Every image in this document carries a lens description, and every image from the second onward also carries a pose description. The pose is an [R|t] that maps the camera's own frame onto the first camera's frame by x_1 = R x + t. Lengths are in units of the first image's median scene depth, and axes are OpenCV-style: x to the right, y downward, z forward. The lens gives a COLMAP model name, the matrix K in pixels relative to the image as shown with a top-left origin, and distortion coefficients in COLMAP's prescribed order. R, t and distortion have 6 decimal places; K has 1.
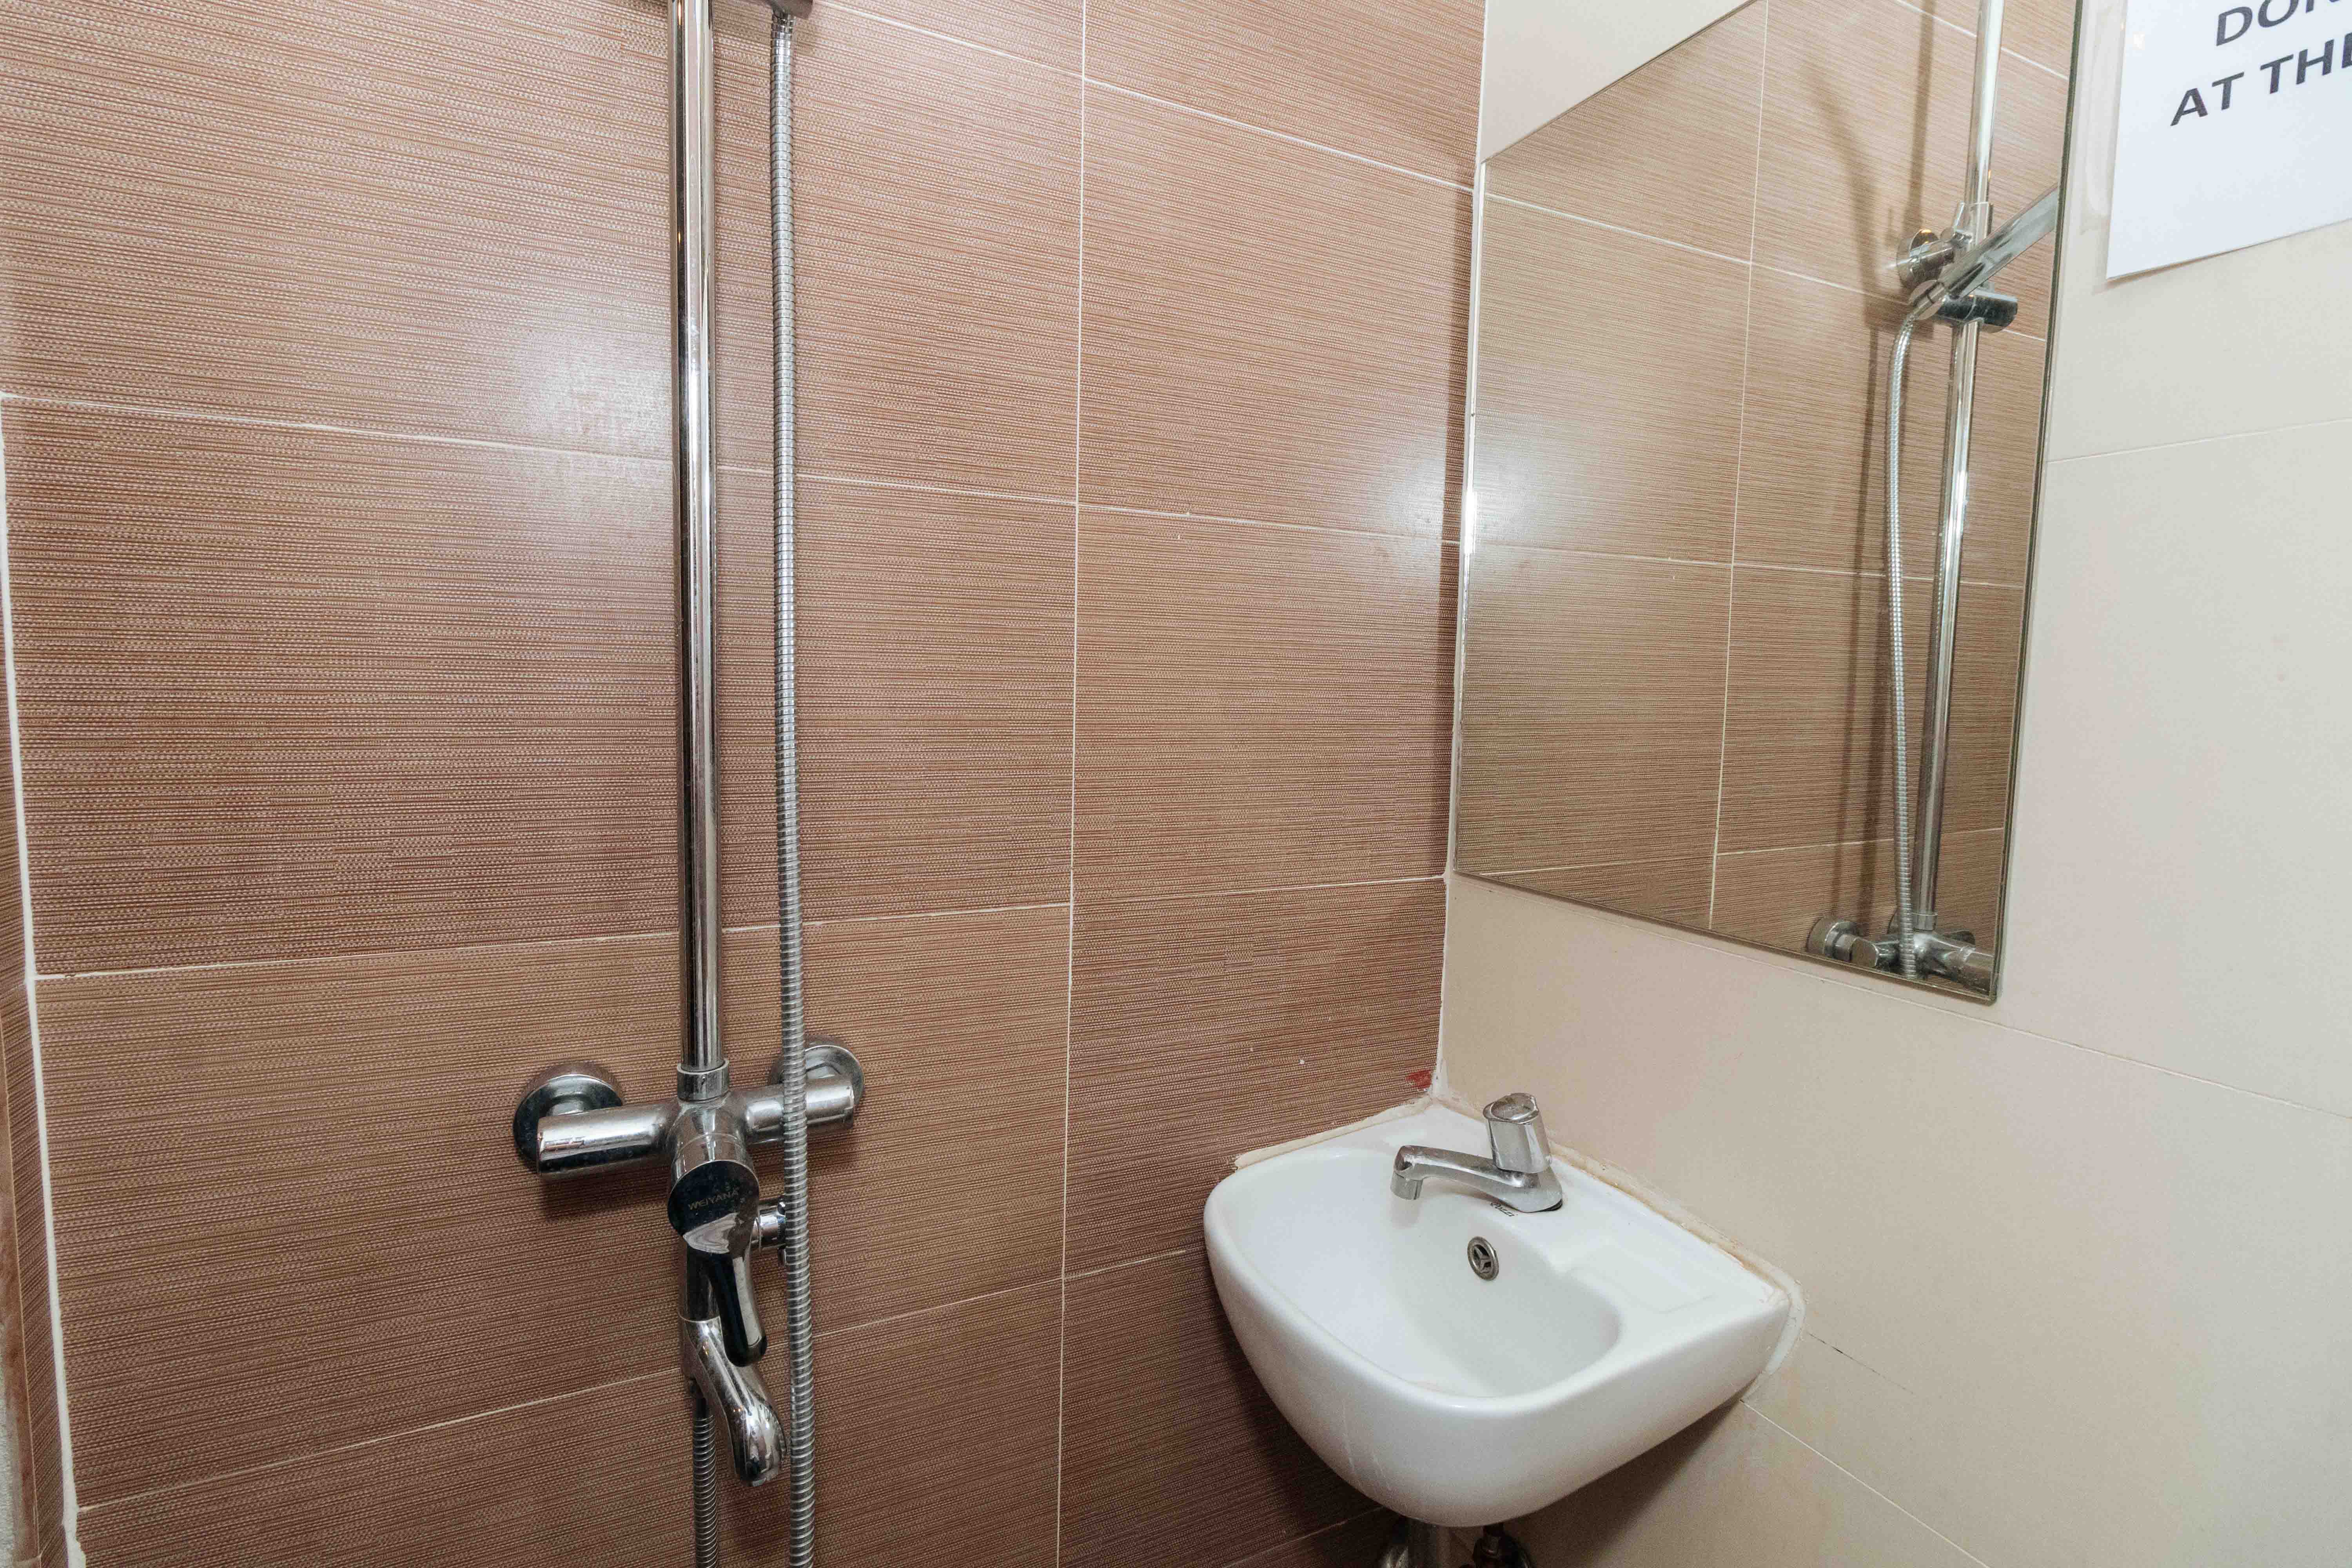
lens RADIAL K [[1093.2, 0, 1176.0], [0, 1093.2, 784.0], [0, 0, 1]] dist [0.012400, 0.001210]
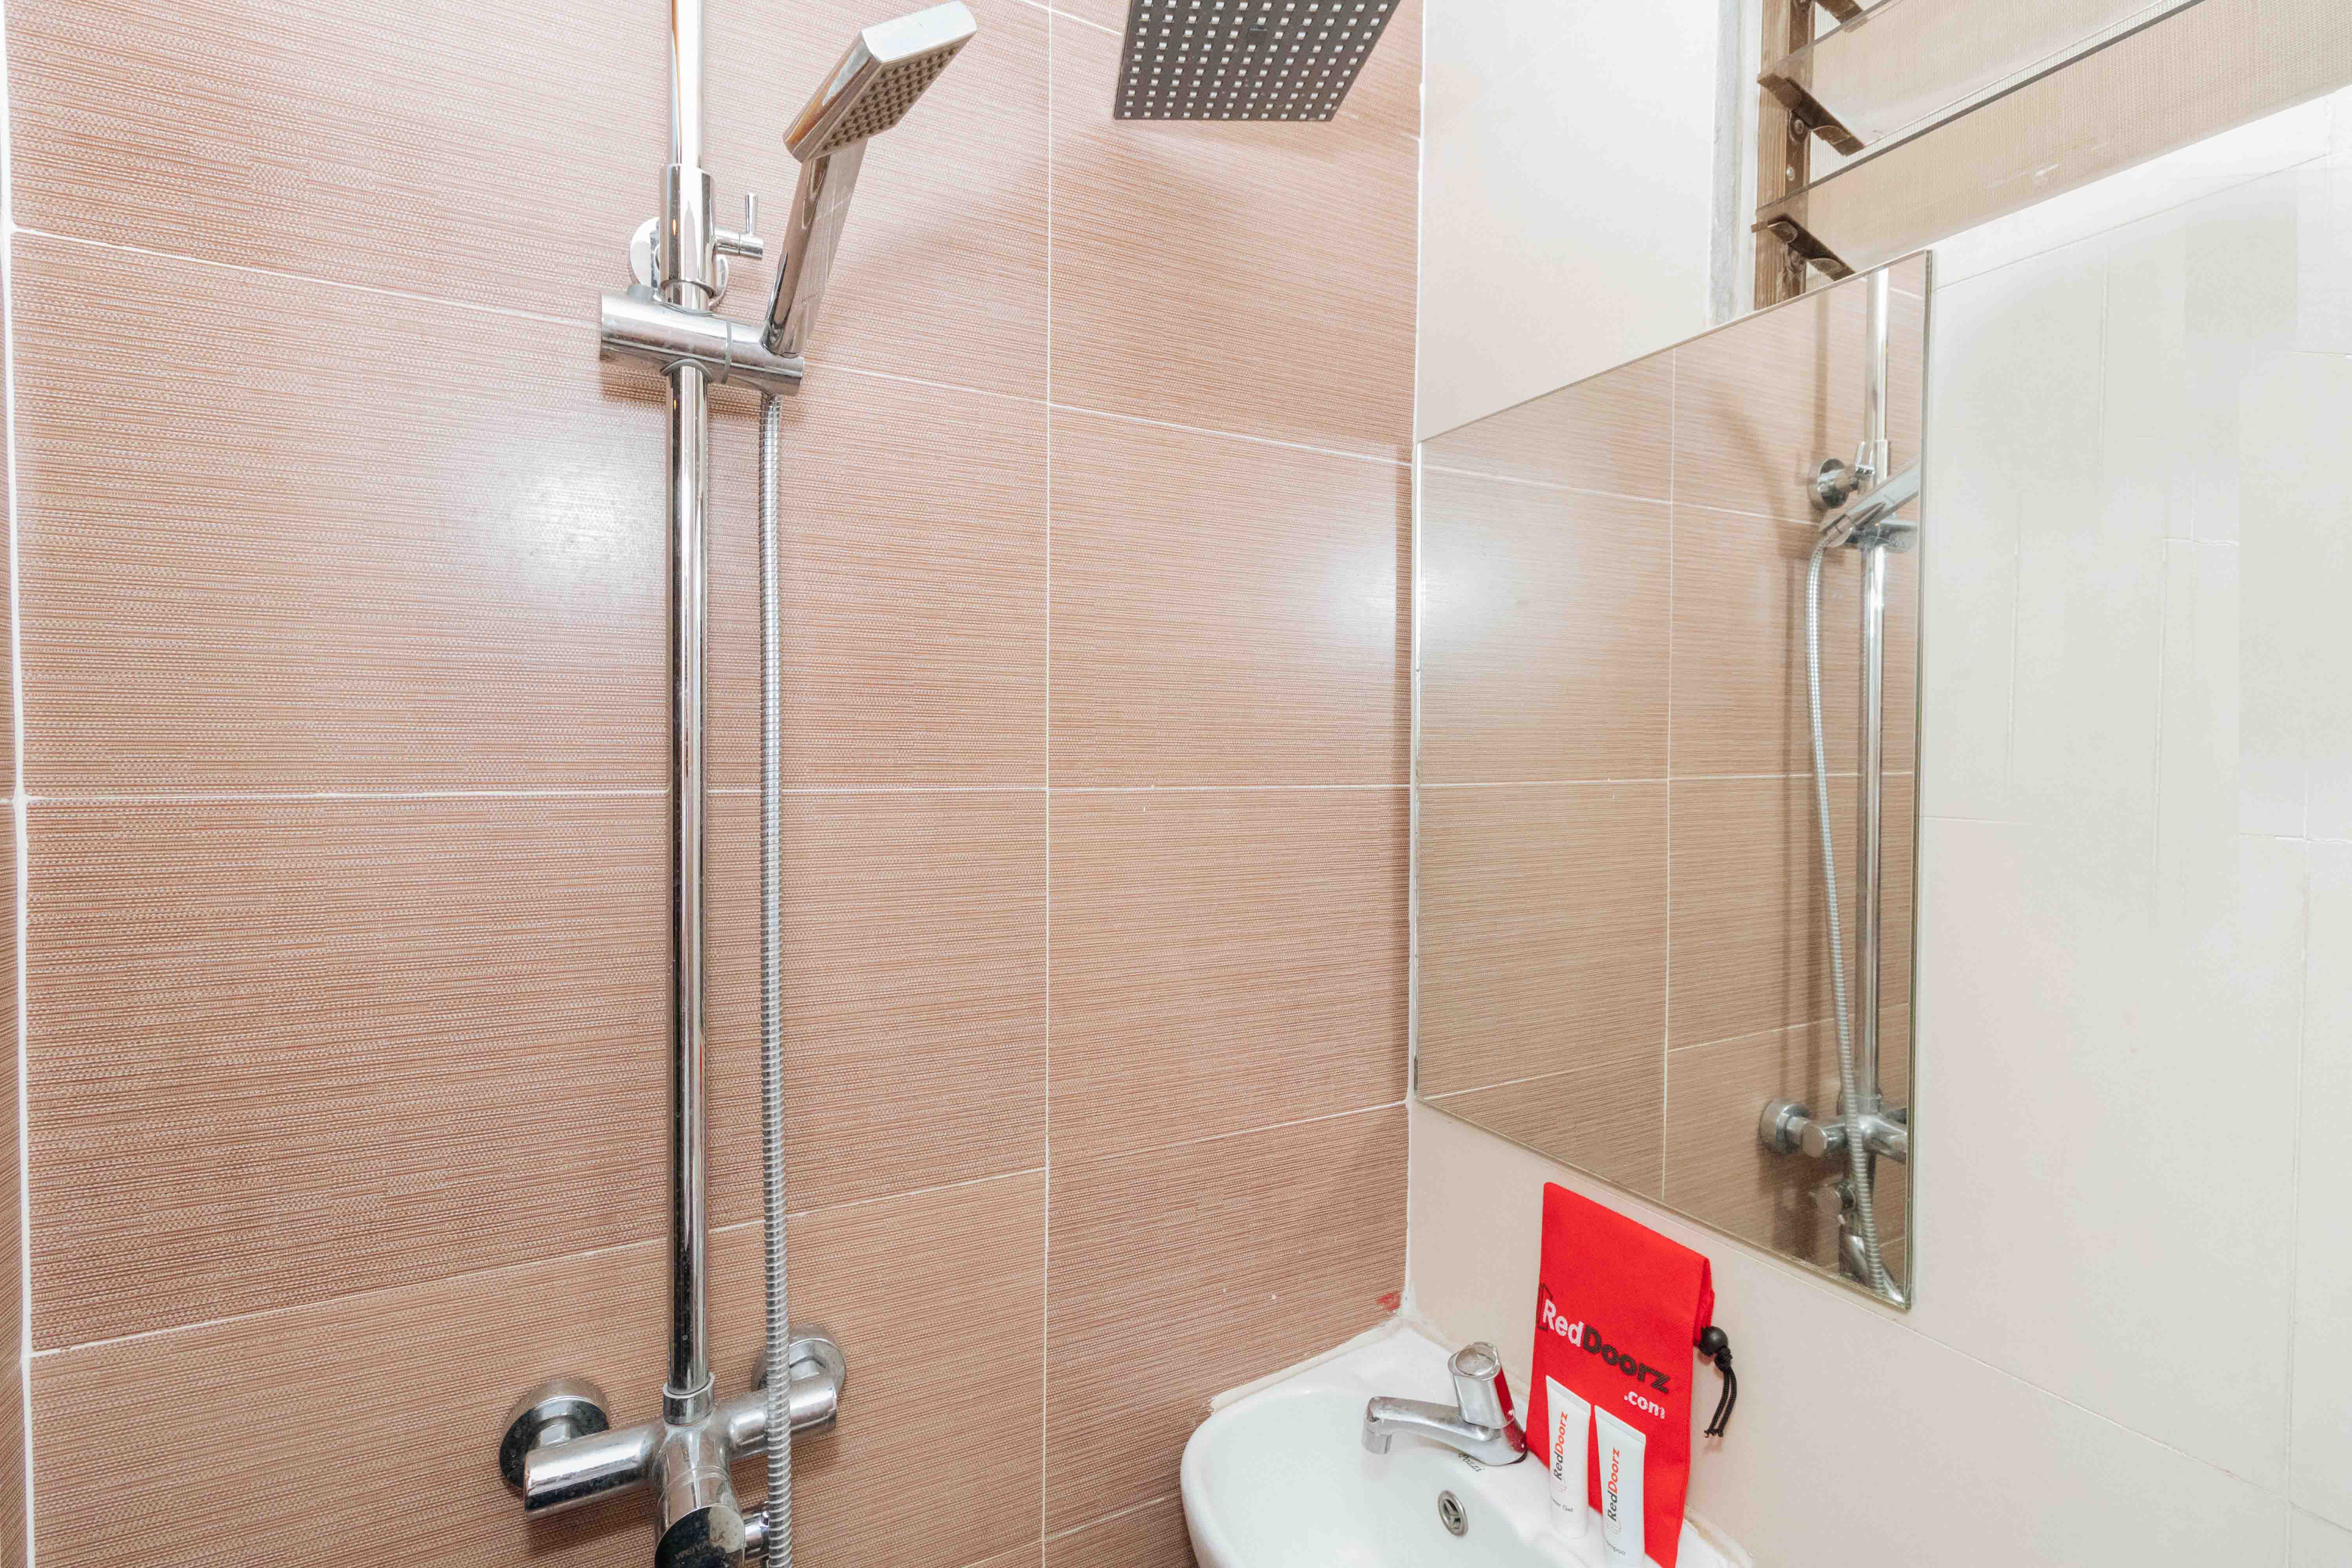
lens RADIAL K [[1094.4, 0, 1180.6], [0, 1094.4, 783.1], [0, 0, 1]] dist [0.016731, 0.000164]
pose [[0.999468, -0.018342, 0.026950, 0.010026], [0.019793, 0.998314, -0.054574, -0.201977], [-0.025903, 0.055079, 0.998146, -0.063681]]
